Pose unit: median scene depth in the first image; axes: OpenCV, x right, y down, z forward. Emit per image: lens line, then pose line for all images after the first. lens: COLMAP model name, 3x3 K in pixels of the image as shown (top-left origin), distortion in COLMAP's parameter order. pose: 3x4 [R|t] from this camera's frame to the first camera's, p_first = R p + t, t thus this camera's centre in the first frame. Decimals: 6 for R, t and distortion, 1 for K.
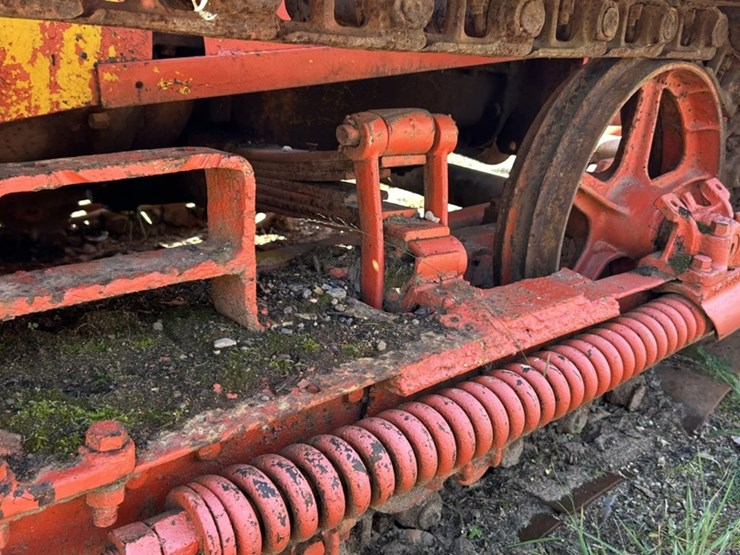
lens RADIAL K [[749.5, 0, 380.5], [0, 749.5, 276.1], [0, 0, 1]] dist [0.111542, -0.228210]
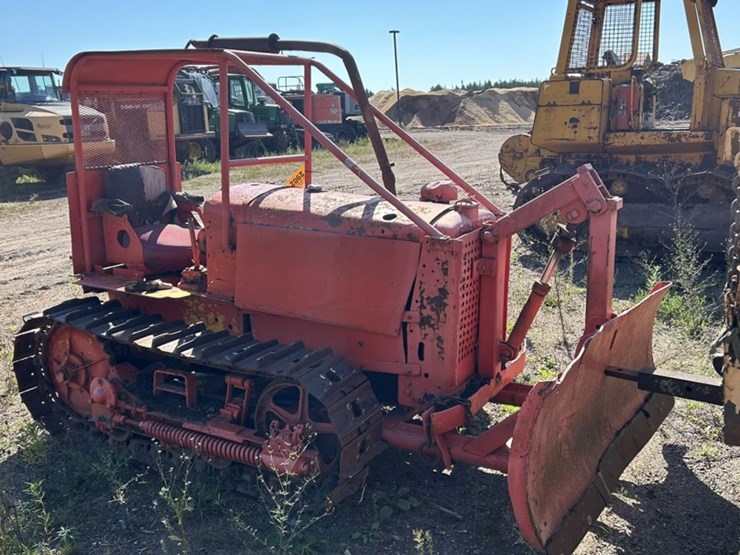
lens RADIAL K [[743.9, 0, 368.7], [0, 743.9, 278.2], [0, 0, 1]] dist [0.122584, -0.261983]
pose [[0.280991, 0.130776, -0.950759, 4.304157], [-0.282360, 0.958090, 0.048335, -1.195504], [0.917233, 0.254875, 0.306141, 0.265854]]
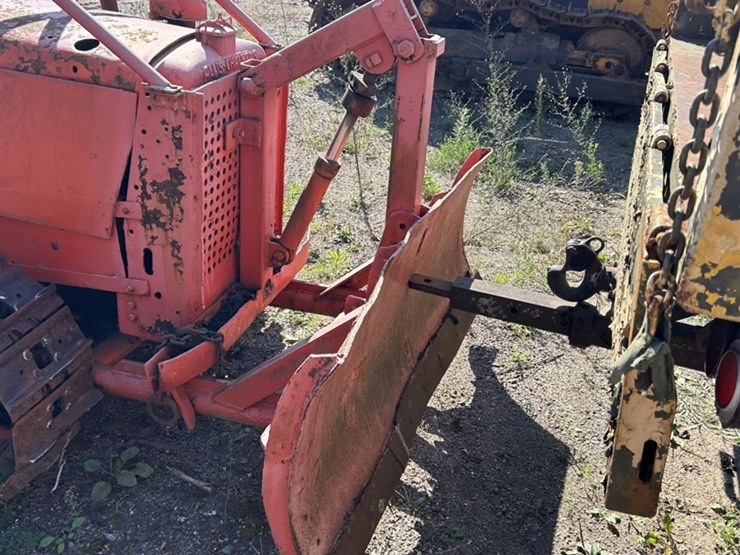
lens RADIAL K [[749.5, 0, 380.5], [0, 749.5, 276.1], [0, 0, 1]] dist [0.111542, -0.228210]
pose [[0.522025, 0.338094, -0.783060, 3.178023], [-0.315320, 0.929539, 0.191130, -1.429389], [0.792505, 0.147140, 0.591850, 0.923714]]
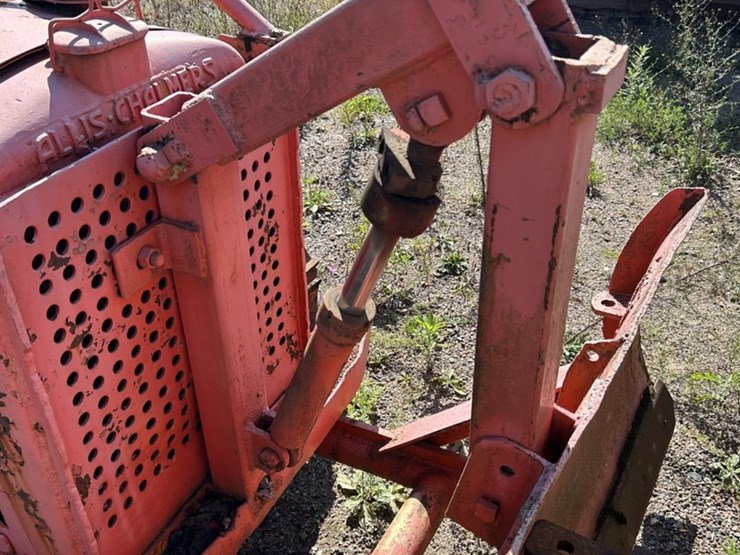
lens RADIAL K [[751.9, 0, 373.5], [0, 751.9, 272.7], [0, 0, 1]] dist [0.098207, -0.205609]
pose [[0.350353, 0.438206, -0.827785, 1.807613], [-0.266954, 0.893863, 0.360200, -1.759553], [0.897769, 0.094784, 0.430148, 1.835801]]
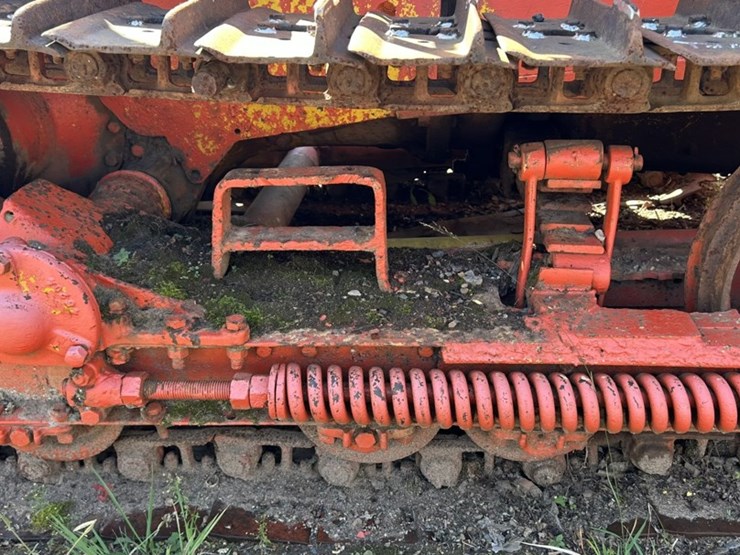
lens RADIAL K [[751.9, 0, 373.5], [0, 751.9, 272.7], [0, 0, 1]] dist [0.098207, -0.205609]
pose [[0.696371, 0.229191, -0.680102, 0.694637], [-0.167166, 0.973371, 0.156857, -0.162638], [0.697942, 0.004459, 0.716140, -0.071958]]
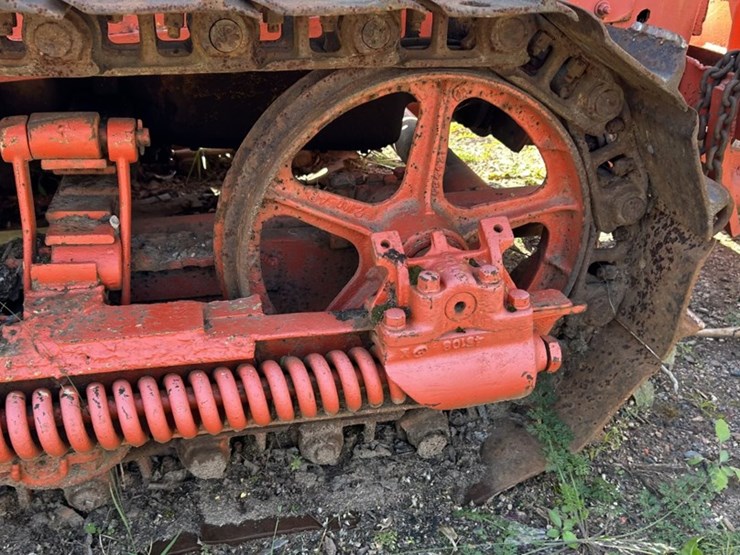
lens RADIAL K [[754.3, 0, 367.5], [0, 754.3, 287.9], [0, 0, 1]] dist [0.083558, -0.189528]
pose [[0.878681, 0.184886, -0.440155, 0.915773], [-0.132001, 0.980112, 0.148179, -0.207484], [0.458798, -0.072101, 0.885611, 0.283537]]
